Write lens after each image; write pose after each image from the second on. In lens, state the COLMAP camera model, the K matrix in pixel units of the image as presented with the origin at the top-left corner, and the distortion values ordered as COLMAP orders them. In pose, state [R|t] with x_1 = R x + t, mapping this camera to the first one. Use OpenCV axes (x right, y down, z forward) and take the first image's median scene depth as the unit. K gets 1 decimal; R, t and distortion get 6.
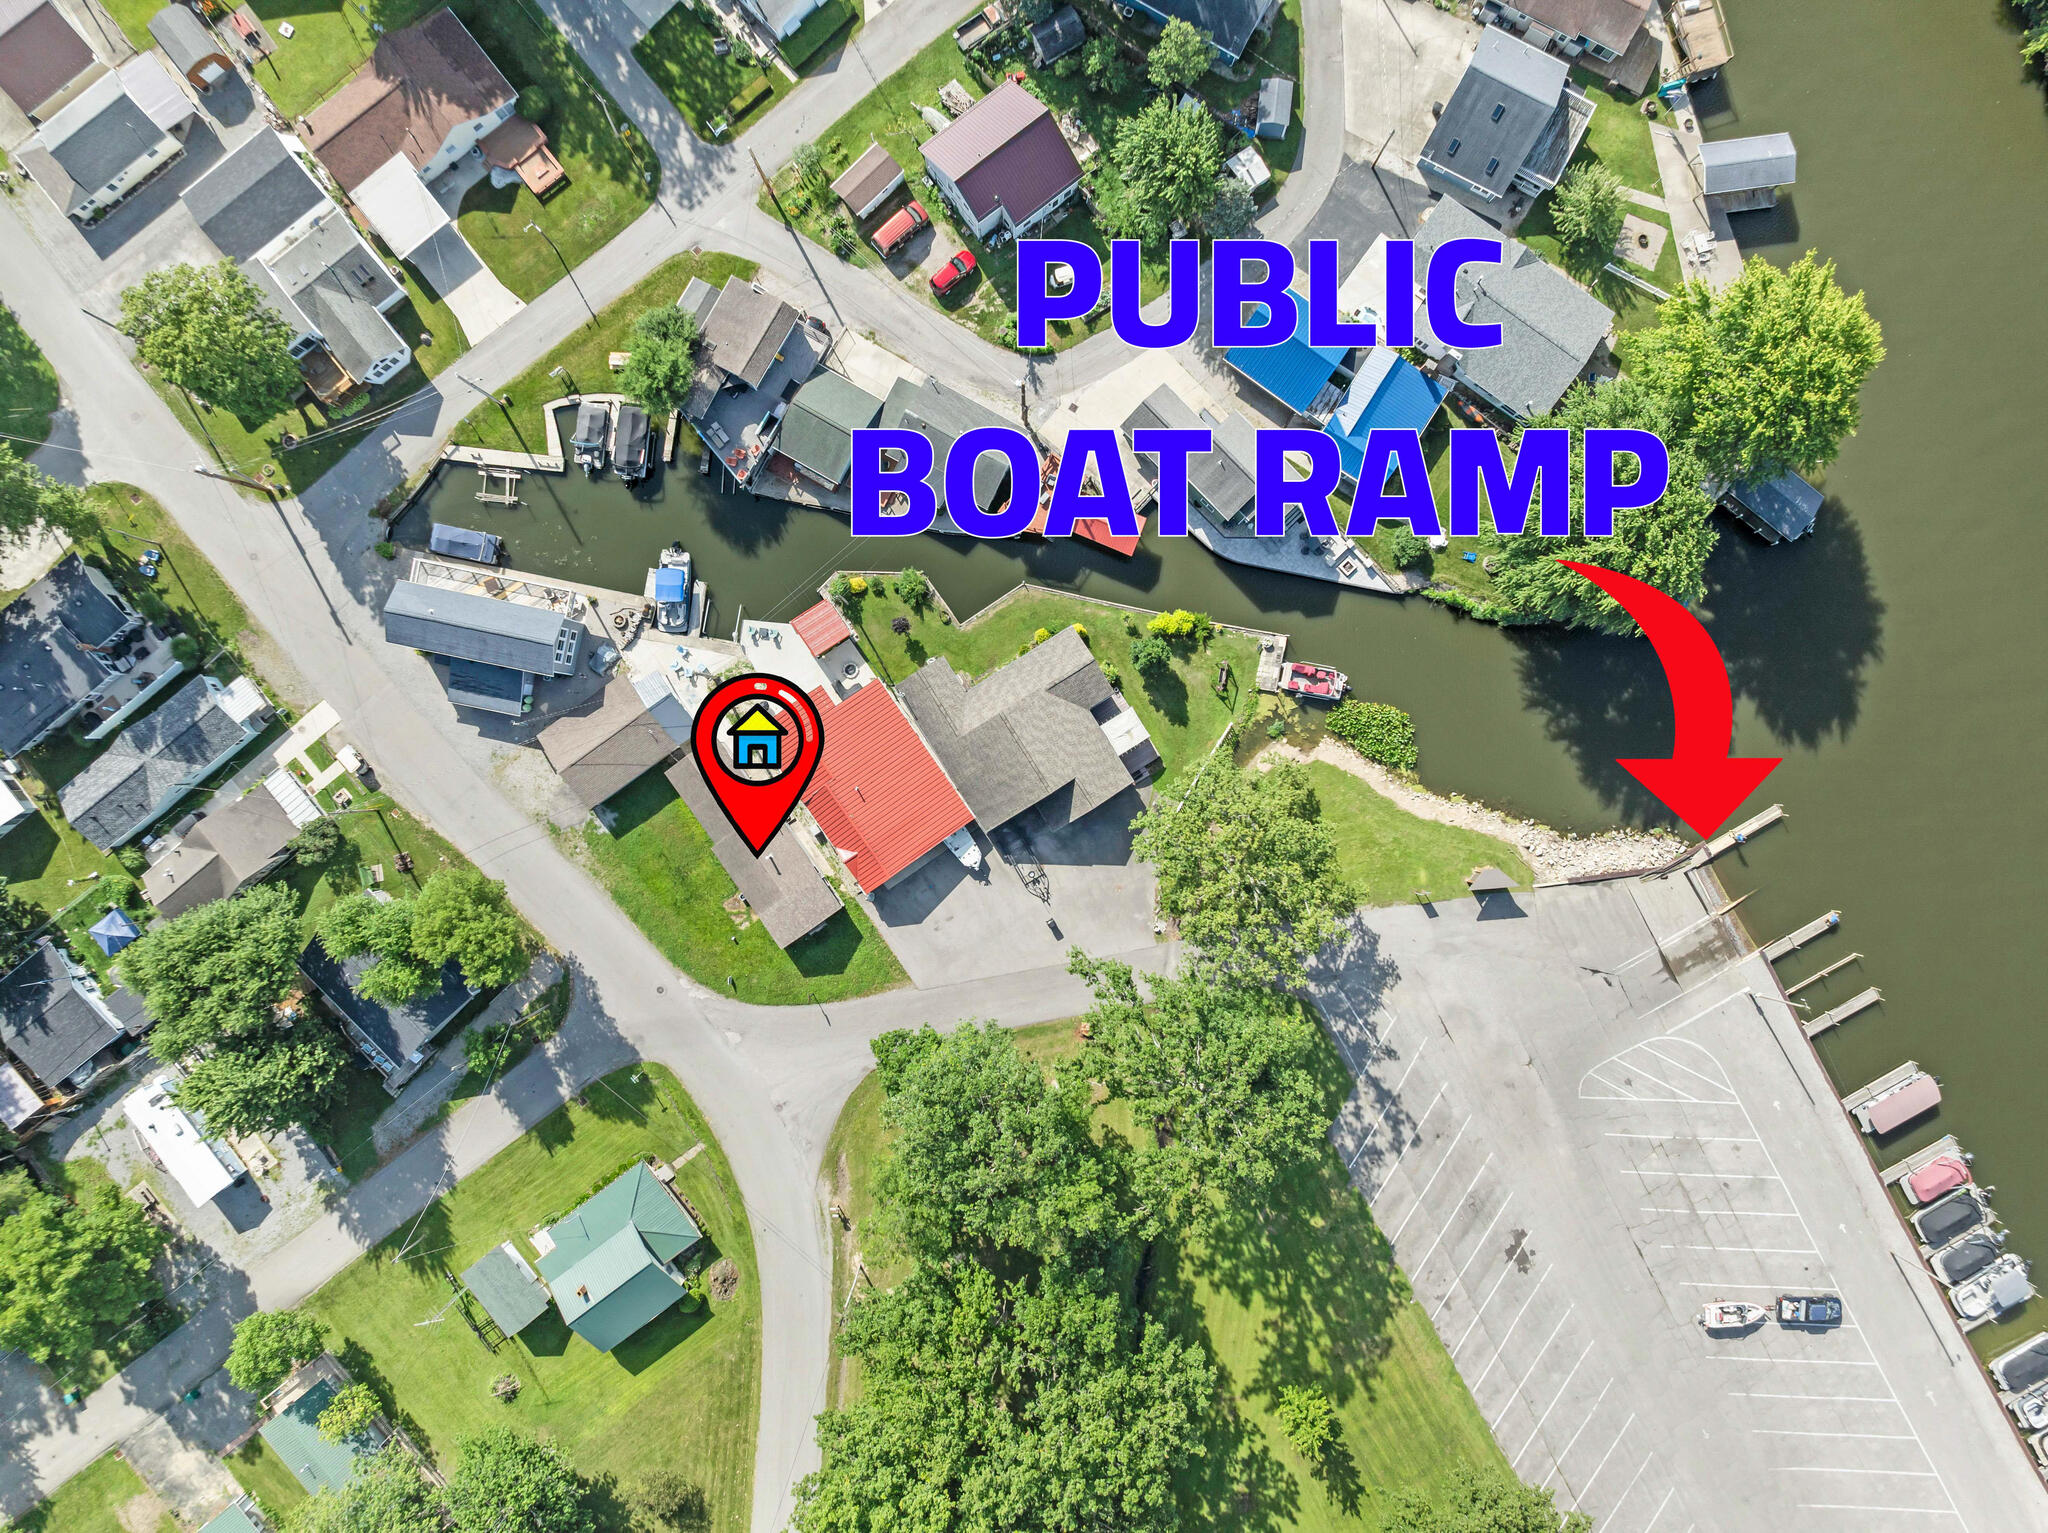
lens RADIAL K [[1450.0, 0, 1029.5], [0, 1450.0, 759.5], [0, 0, 1]] dist [-0.034423, -0.002767]
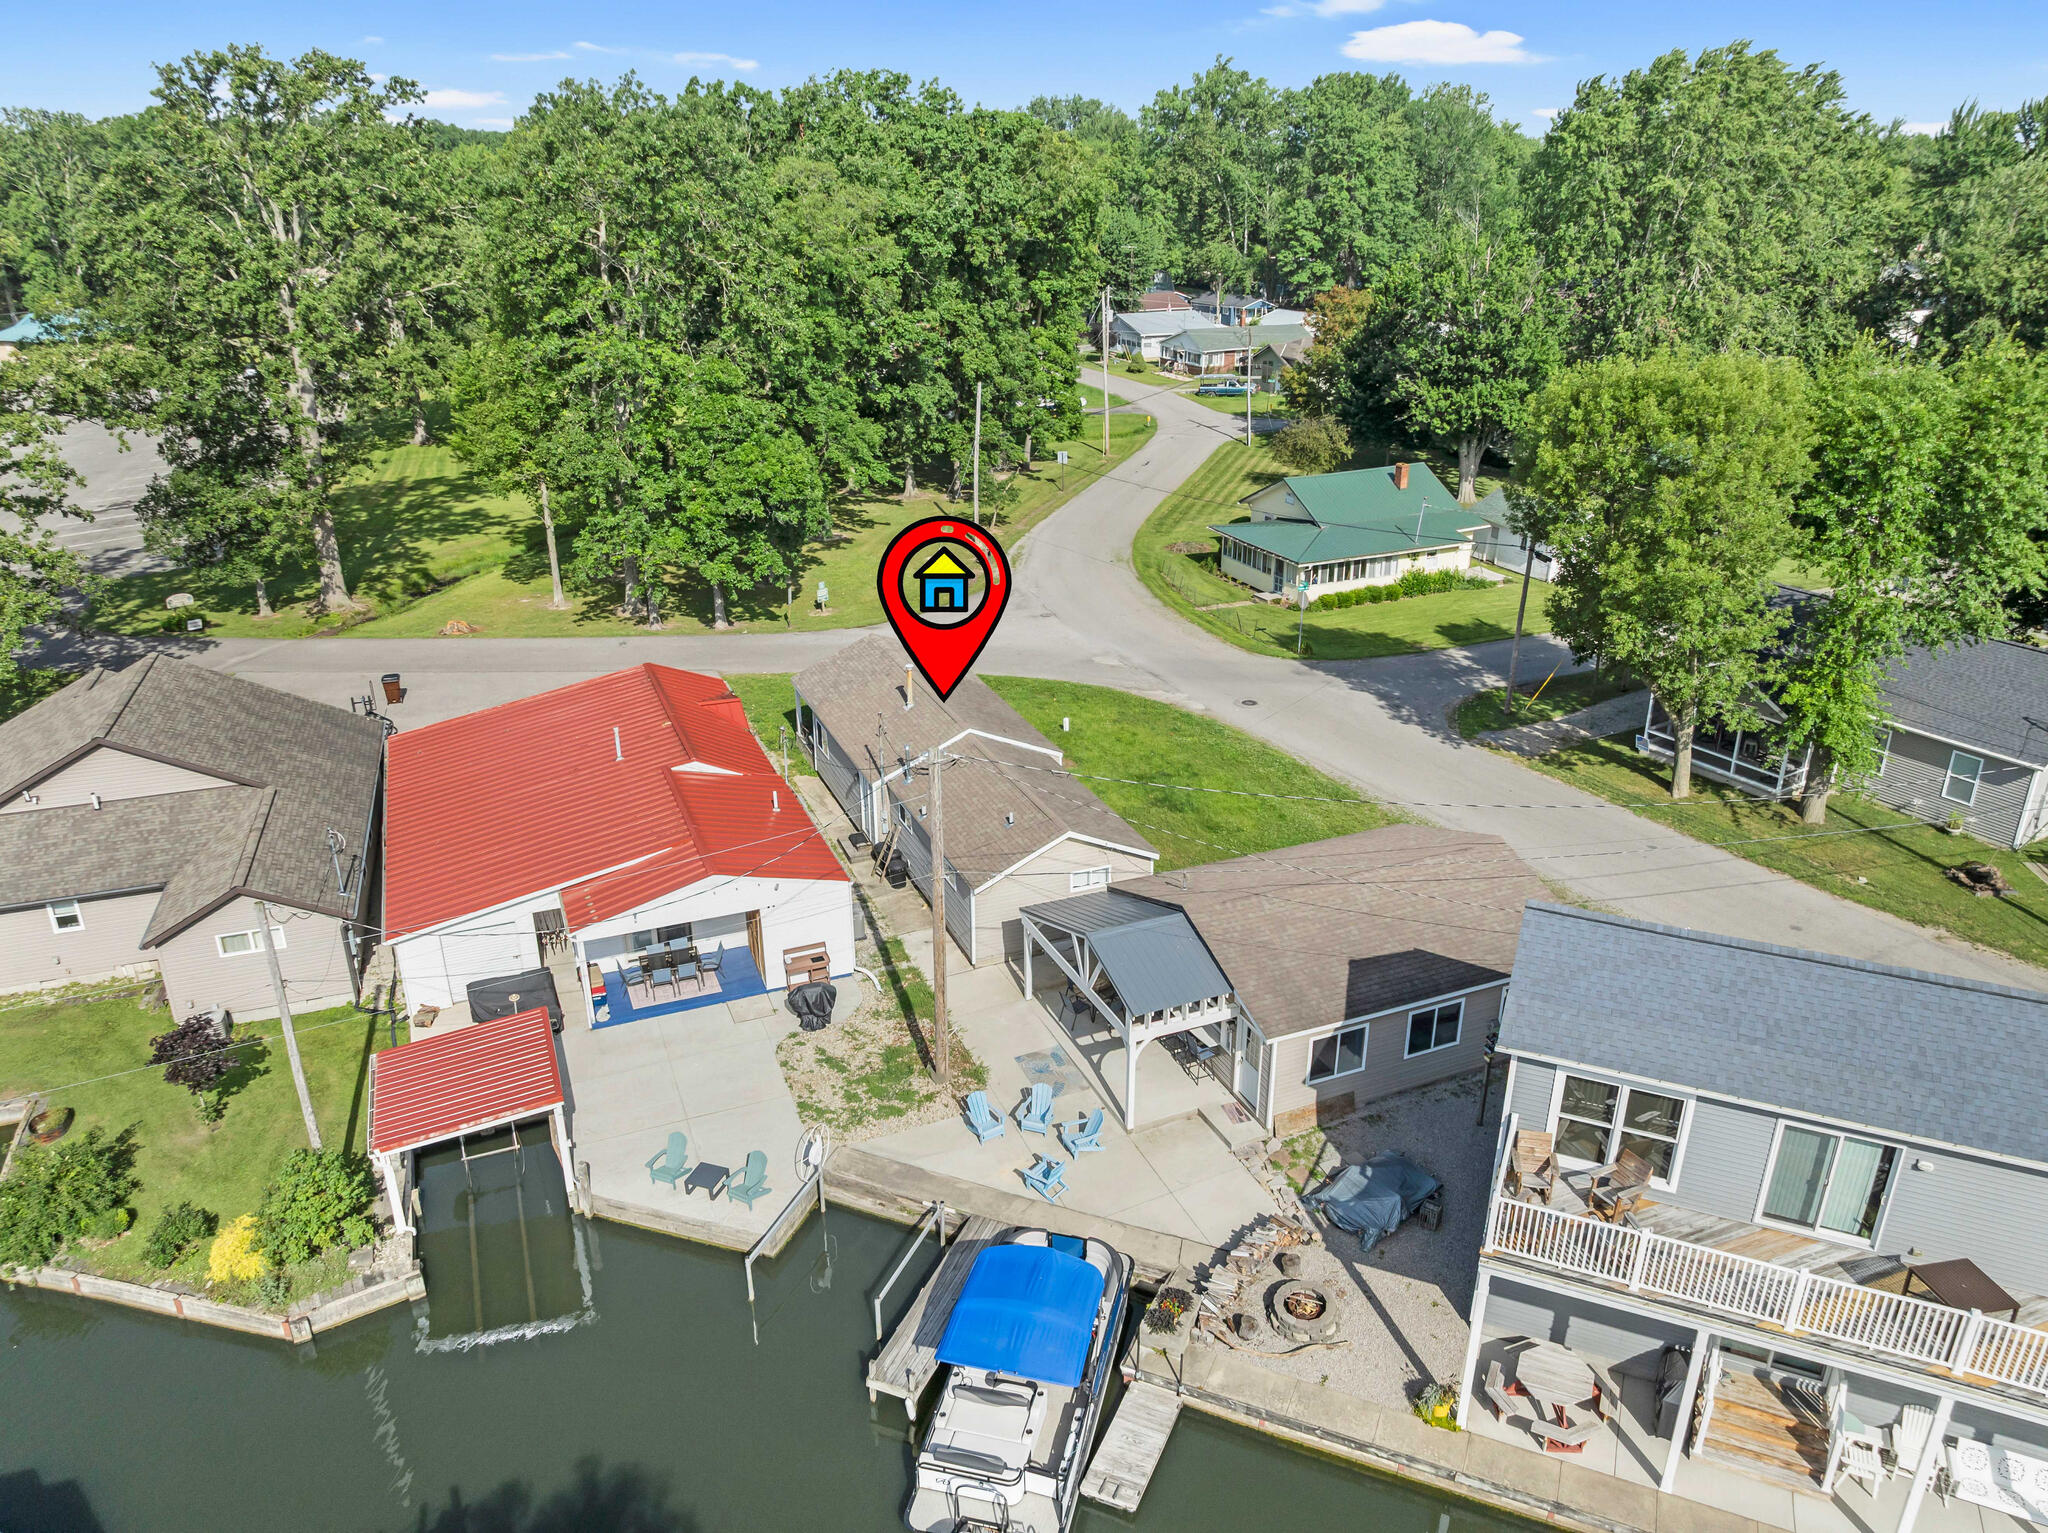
lens RADIAL K [[1450.0, 0, 1033.7], [0, 1450.0, 765.7], [0, 0, 1]] dist [-0.034423, -0.002767]
pose [[-0.976841, -0.084101, 0.196744, -0.280818], [0.213964, -0.385719, 0.897463, -0.270335], [0.000410, 0.918775, 0.394780, 0.840056]]
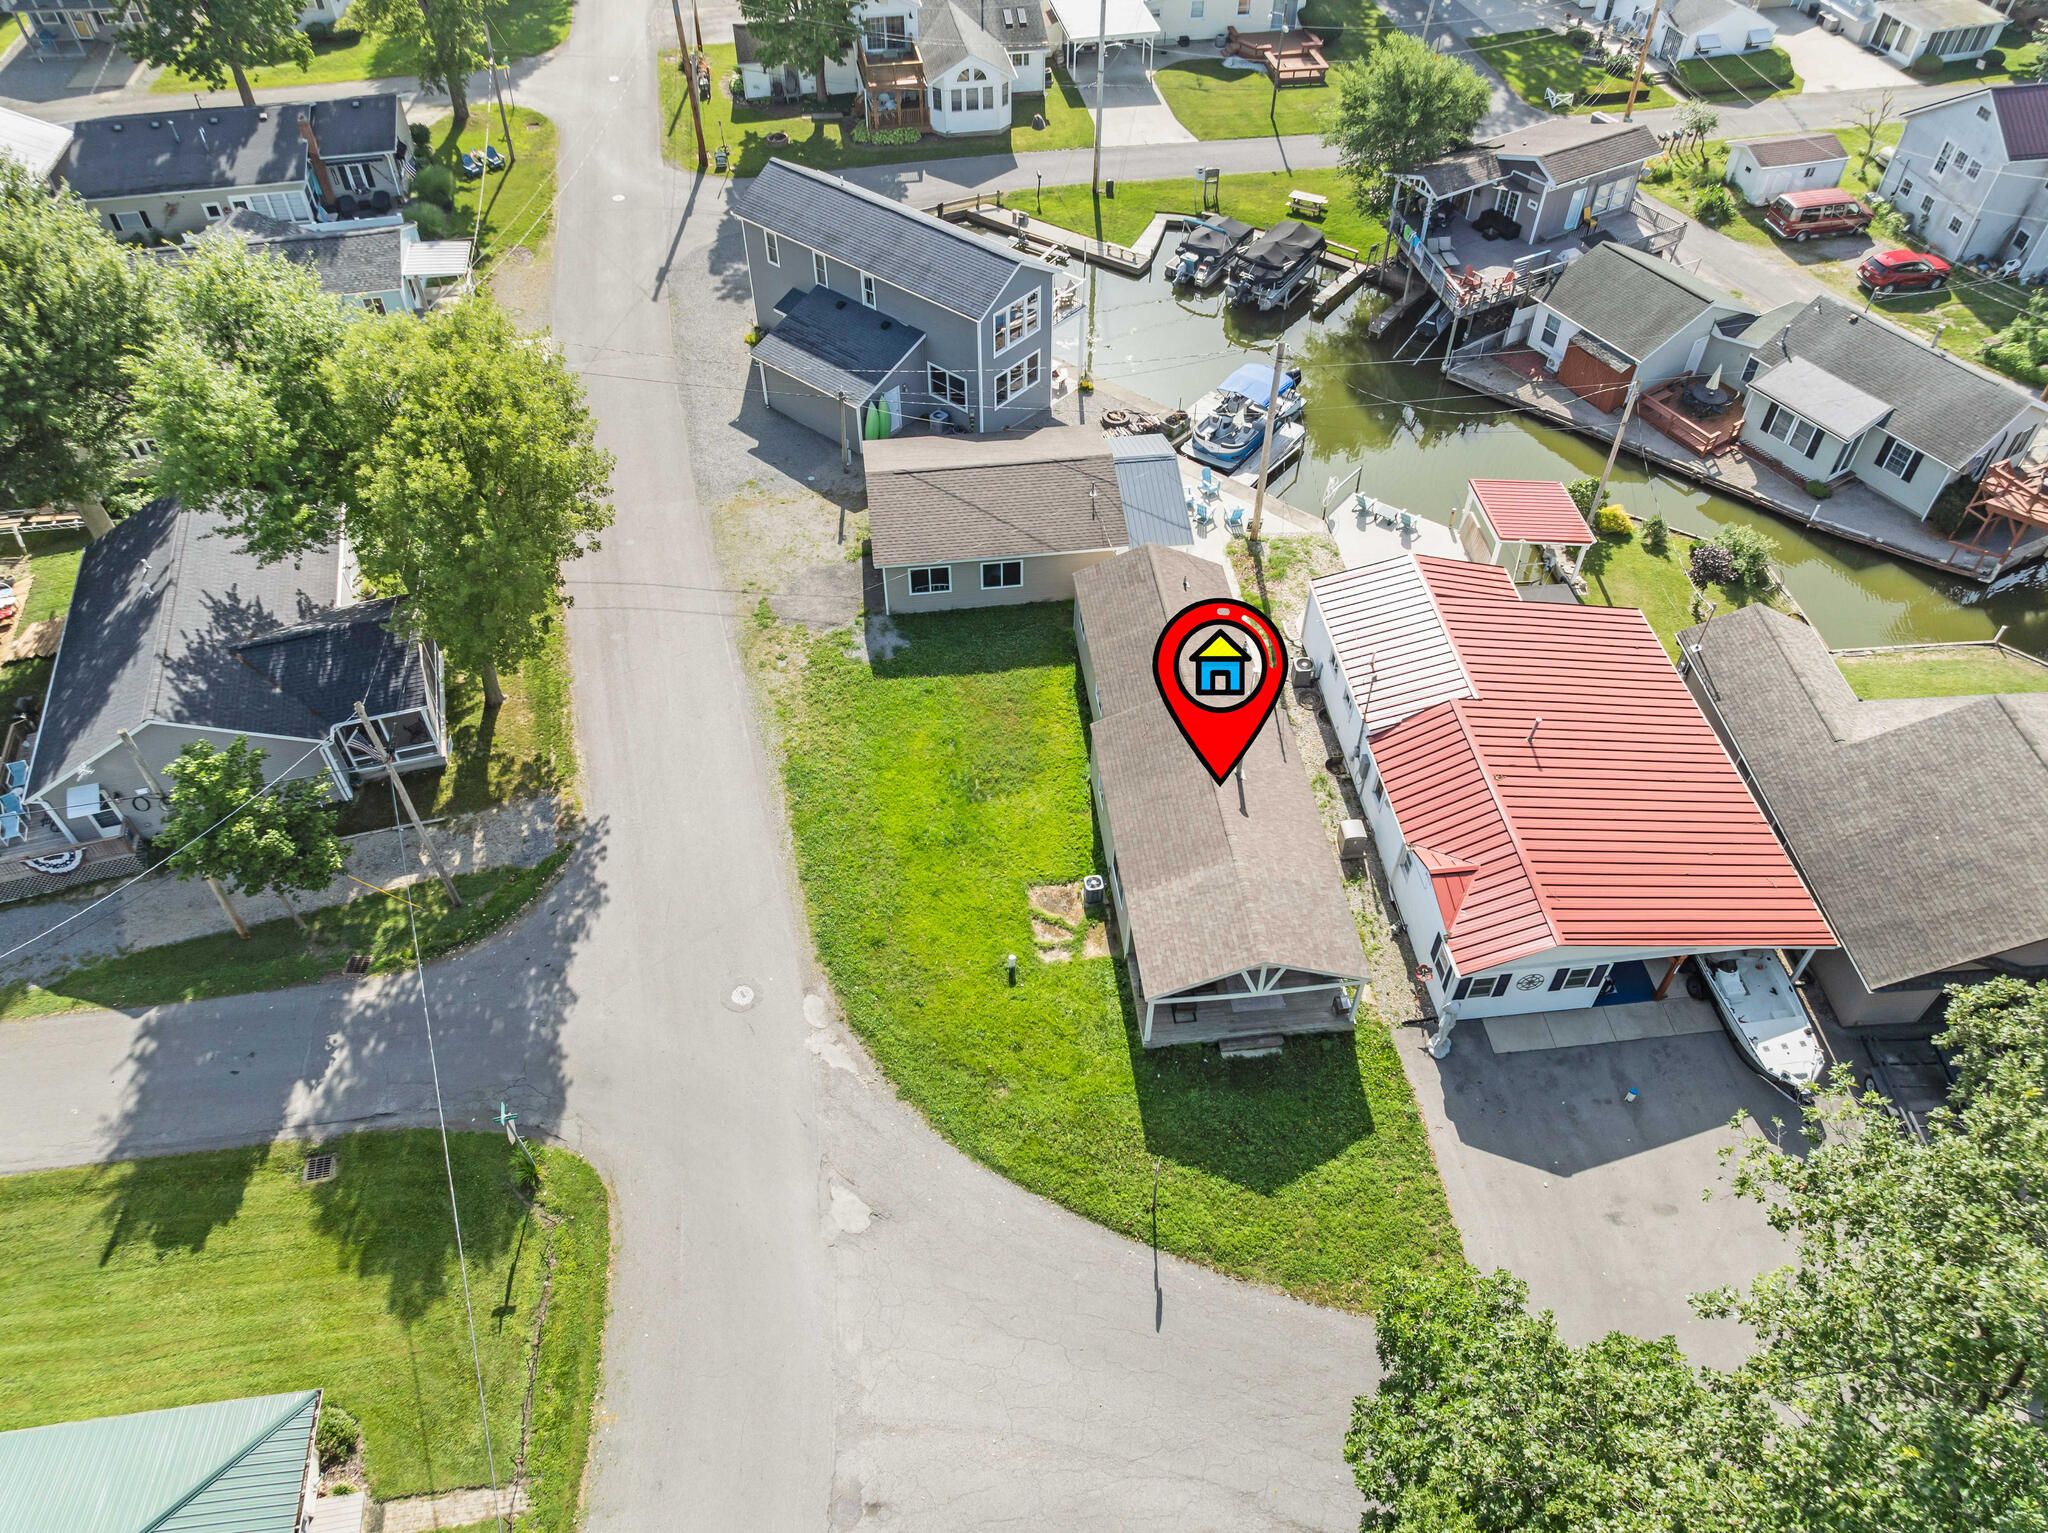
lens RADIAL K [[1450.0, 0, 1026.3], [0, 1450.0, 765.9], [0, 0, 1]] dist [-0.034423, -0.002767]
pose [[0.879642, 0.344297, -0.328161, -0.106461], [-0.475636, 0.637719, -0.605876, 0.297627], [0.000673, 0.689039, 0.724724, 0.722774]]
